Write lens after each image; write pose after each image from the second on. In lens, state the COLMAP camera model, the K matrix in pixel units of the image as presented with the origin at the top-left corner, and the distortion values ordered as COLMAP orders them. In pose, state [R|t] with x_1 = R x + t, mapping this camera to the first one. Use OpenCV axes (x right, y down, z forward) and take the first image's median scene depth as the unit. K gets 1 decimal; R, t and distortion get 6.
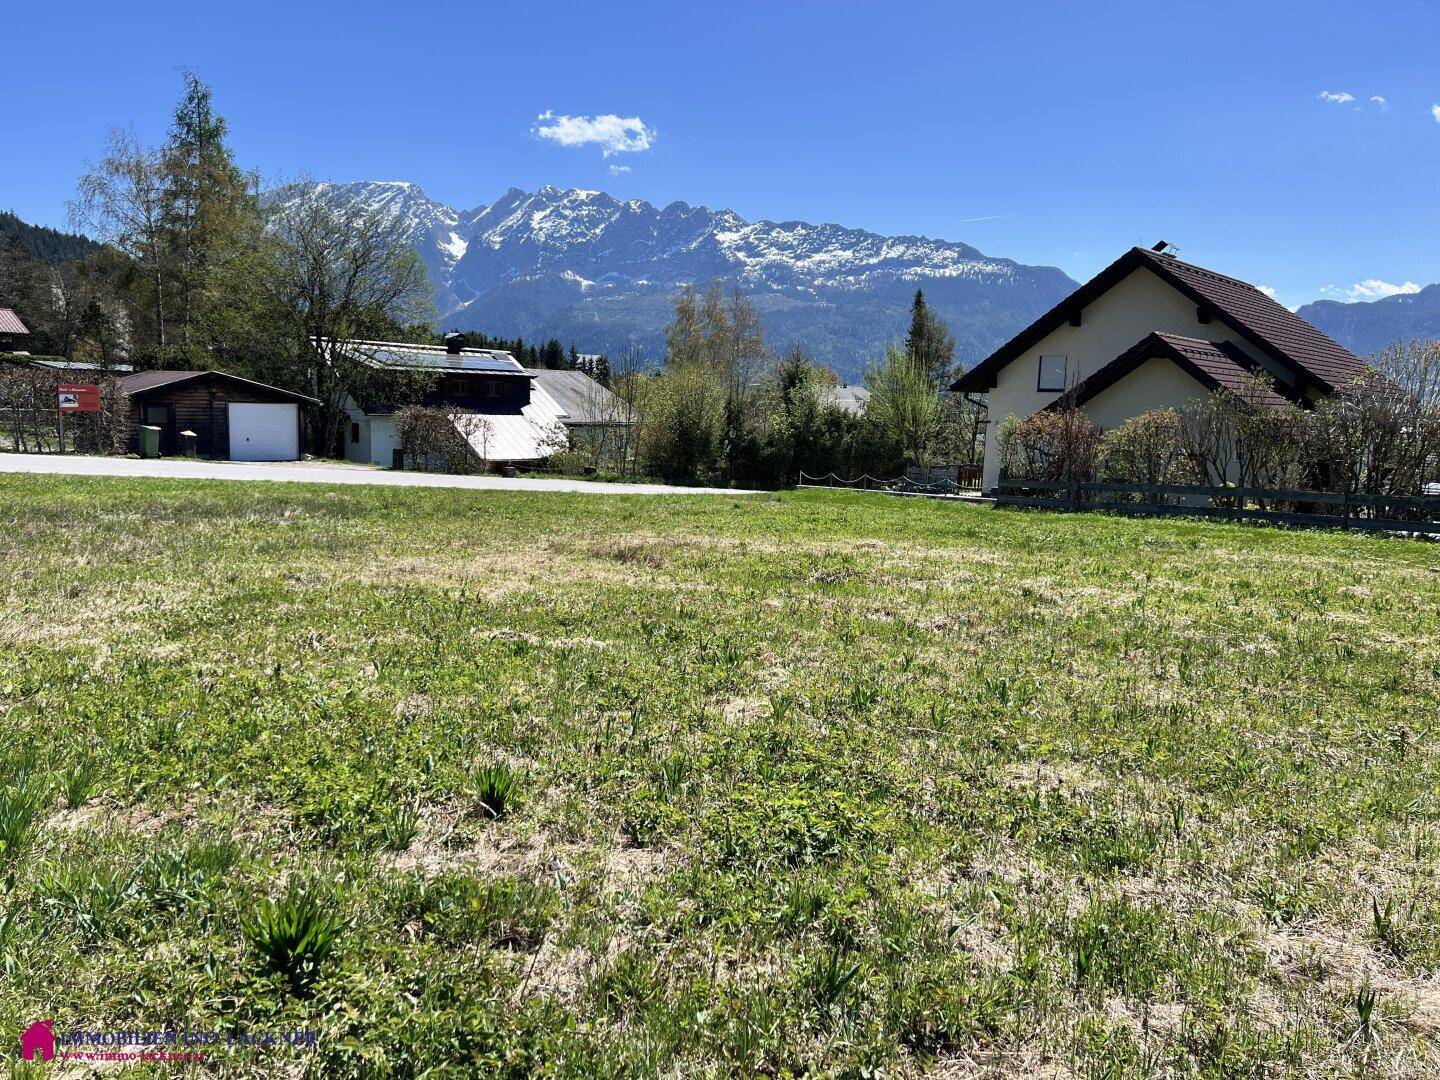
lens RADIAL K [[1072.2, 0, 706.1], [0, 1072.2, 541.6], [0, 0, 1]] dist [0.050441, -0.055436]
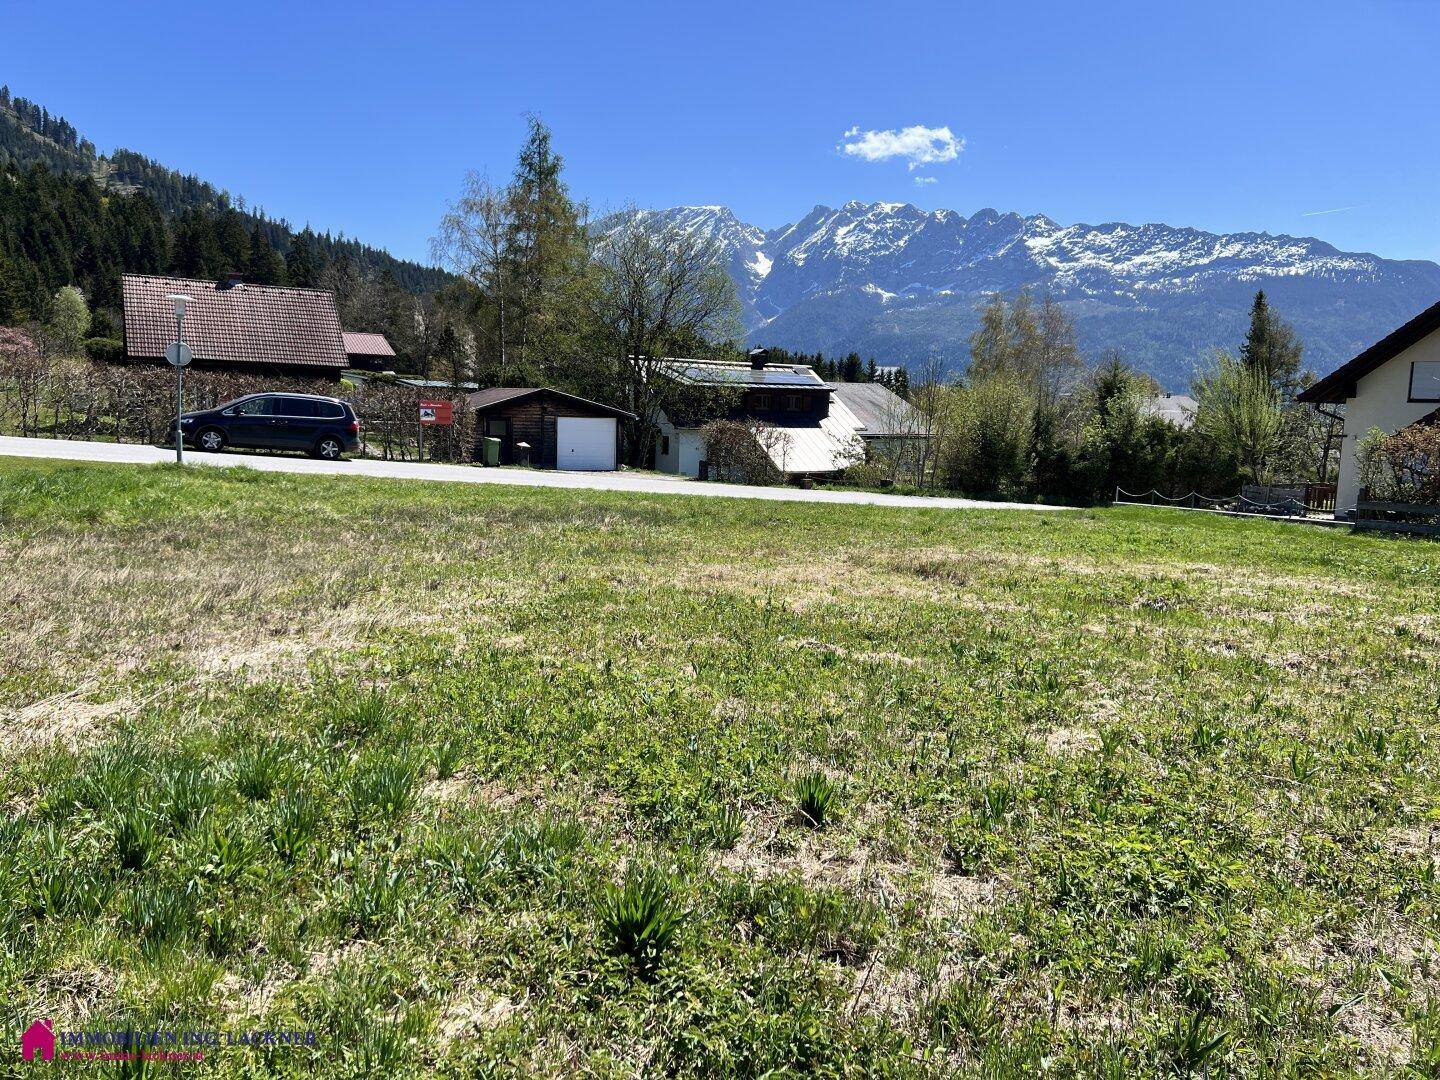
lens RADIAL K [[1072.8, 0, 707.0], [0, 1072.8, 531.8], [0, 0, 1]] dist [0.051177, -0.056573]
pose [[0.963280, 0.028601, -0.266970, -0.026064], [-0.034092, 0.999291, -0.015955, -0.000761], [0.266325, 0.024471, 0.963573, -0.005042]]
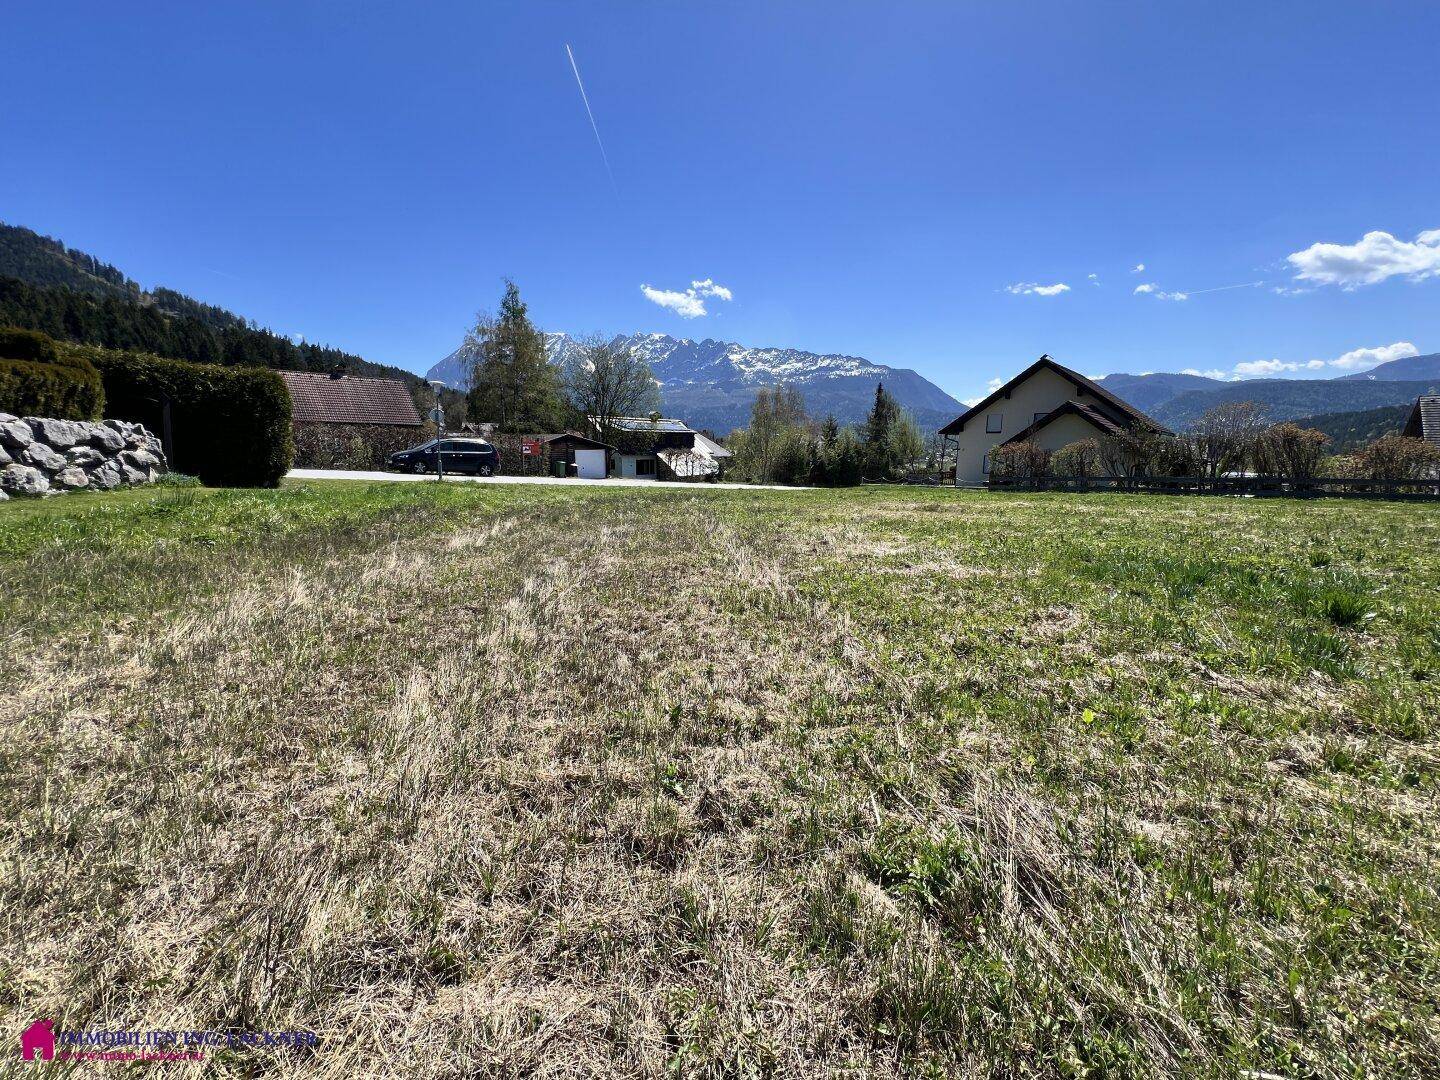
lens RADIAL K [[572.3, 0, 723.5], [0, 572.3, 543.3], [0, 0, 1]] dist [-0.003158, -0.000040]
pose [[0.999658, -0.025369, -0.006268, -1.397153], [0.025591, 0.998938, 0.038301, 0.074881], [0.005289, -0.038448, 0.999247, -0.403878]]
